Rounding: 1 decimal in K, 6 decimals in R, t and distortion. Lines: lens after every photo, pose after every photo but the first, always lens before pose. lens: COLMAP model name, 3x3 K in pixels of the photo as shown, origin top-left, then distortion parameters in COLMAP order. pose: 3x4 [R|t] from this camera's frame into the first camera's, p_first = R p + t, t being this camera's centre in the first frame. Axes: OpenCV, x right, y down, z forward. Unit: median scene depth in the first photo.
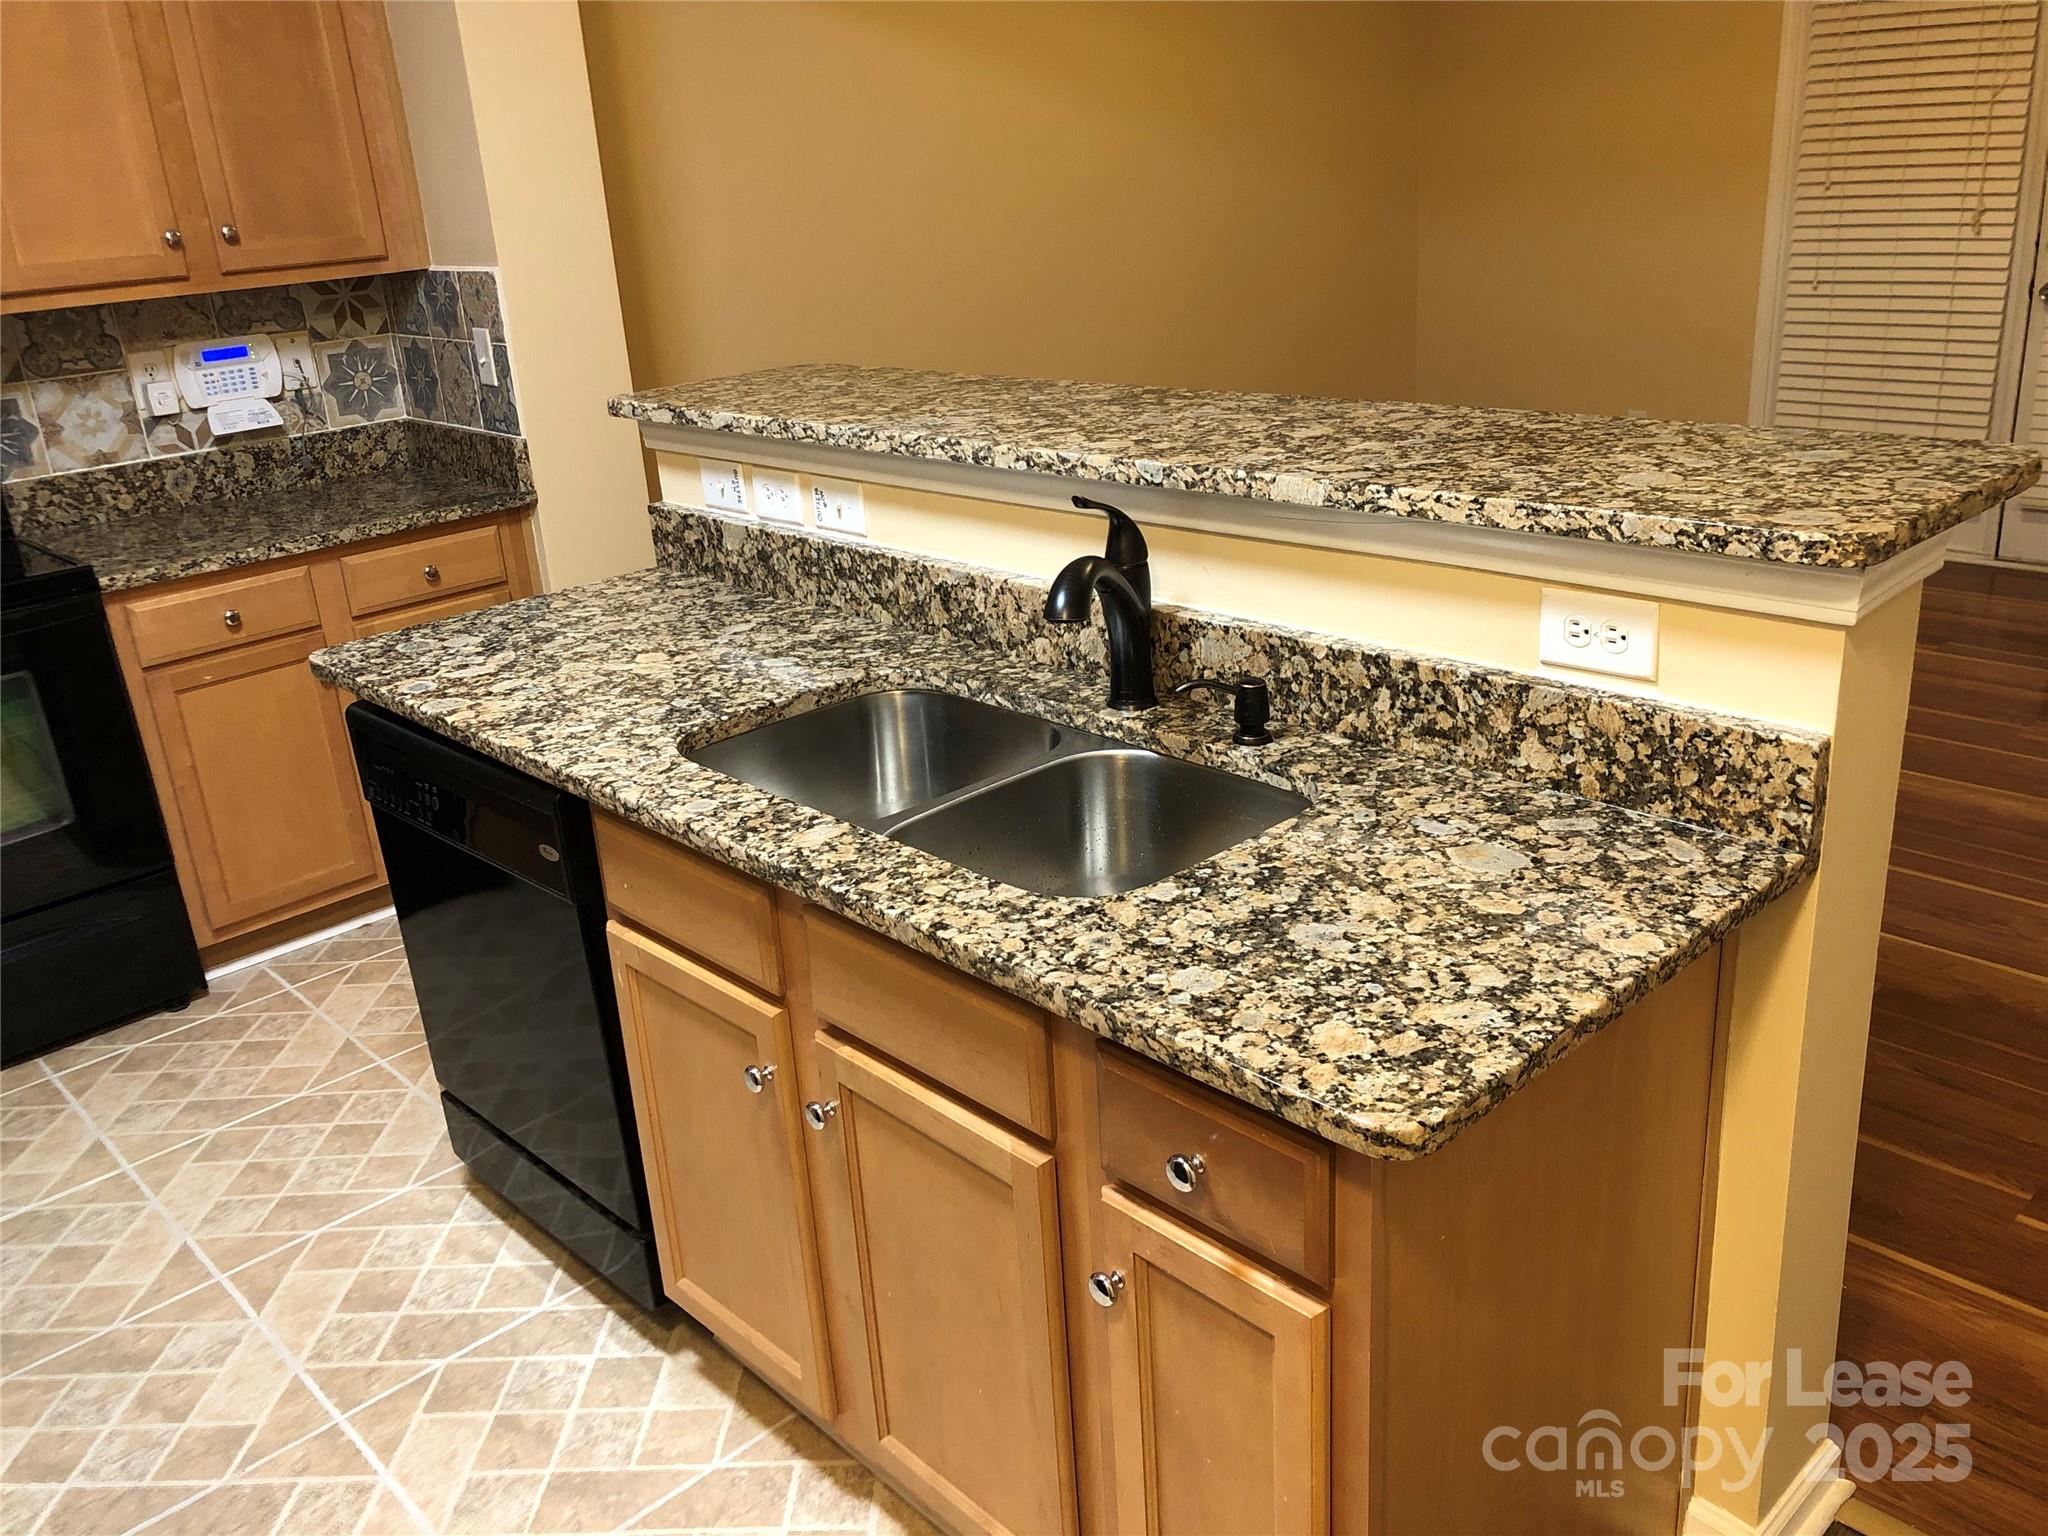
lens RADIAL K [[1699.6, 0, 1046.1], [0, 1699.6, 757.7], [0, 0, 1]] dist [0.068266, -0.077928]
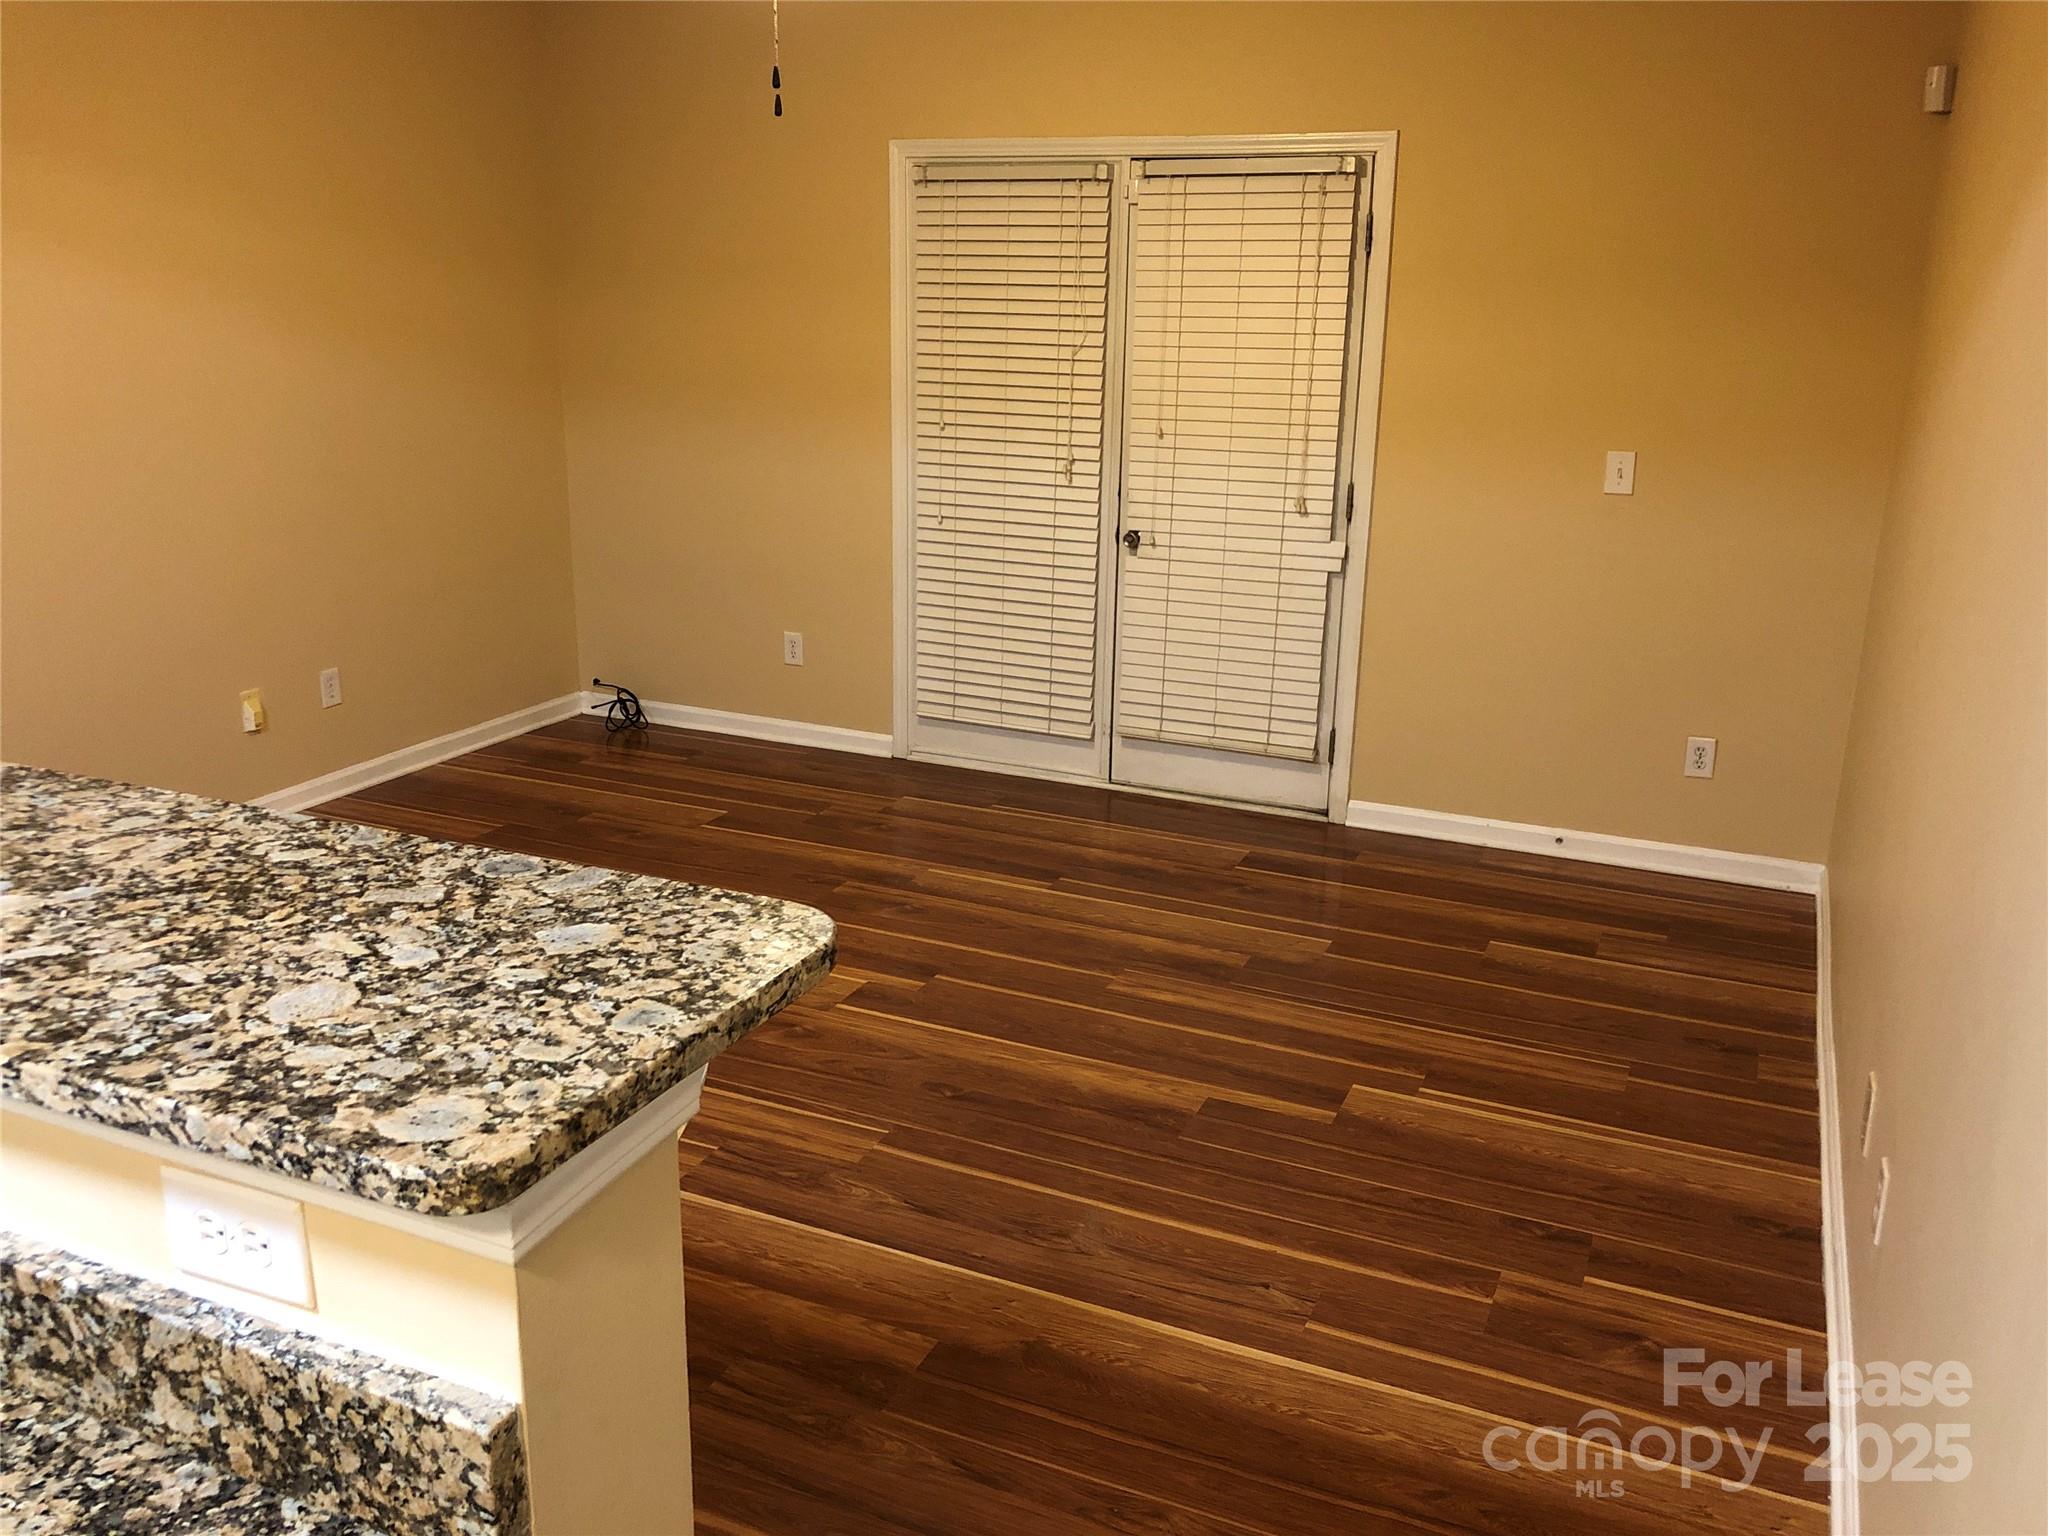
lens RADIAL K [[1681.2, 0, 1064.5], [0, 1681.2, 752.0], [0, 0, 1]] dist [0.086843, -0.190029]
pose [[0.914544, -0.027778, 0.403531, 0.345537], [0.062846, 0.995282, -0.073920, -0.187036], [-0.399574, 0.092964, 0.911975, 0.232234]]
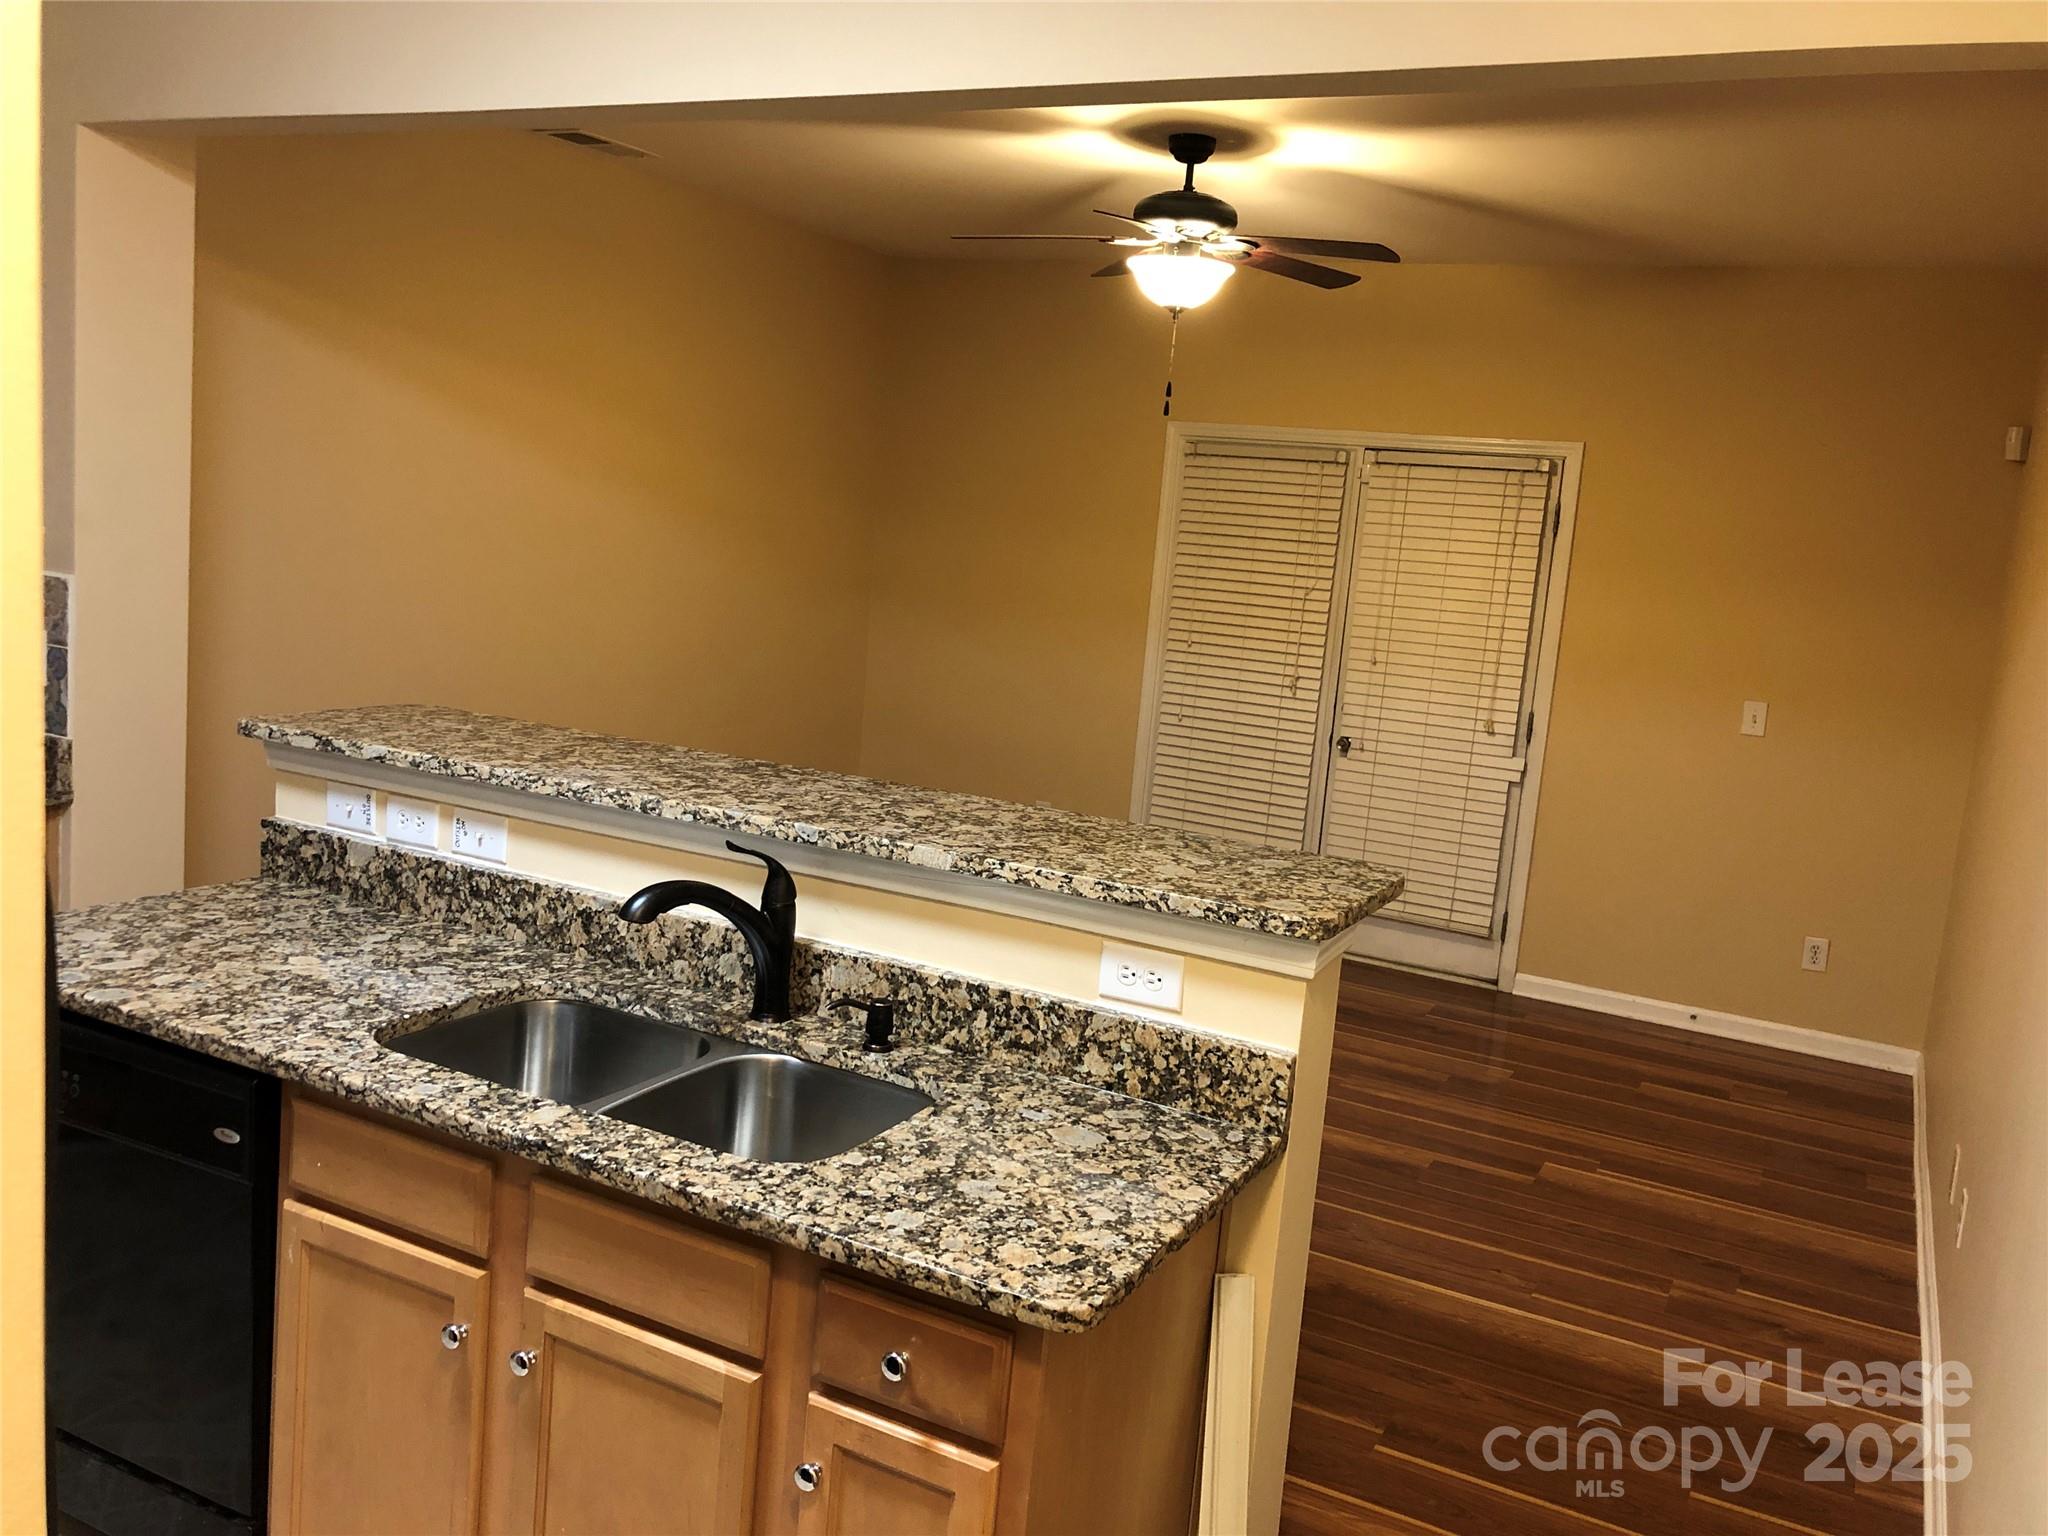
lens RADIAL K [[1681.2, 0, 1064.5], [0, 1681.2, 752.0], [0, 0, 1]] dist [0.086843, -0.190029]
pose [[0.928073, 0.098020, 0.359267, -0.243152], [-0.021749, 0.977358, -0.210473, 0.038610], [-0.371763, 0.187520, 0.909191, -0.259866]]
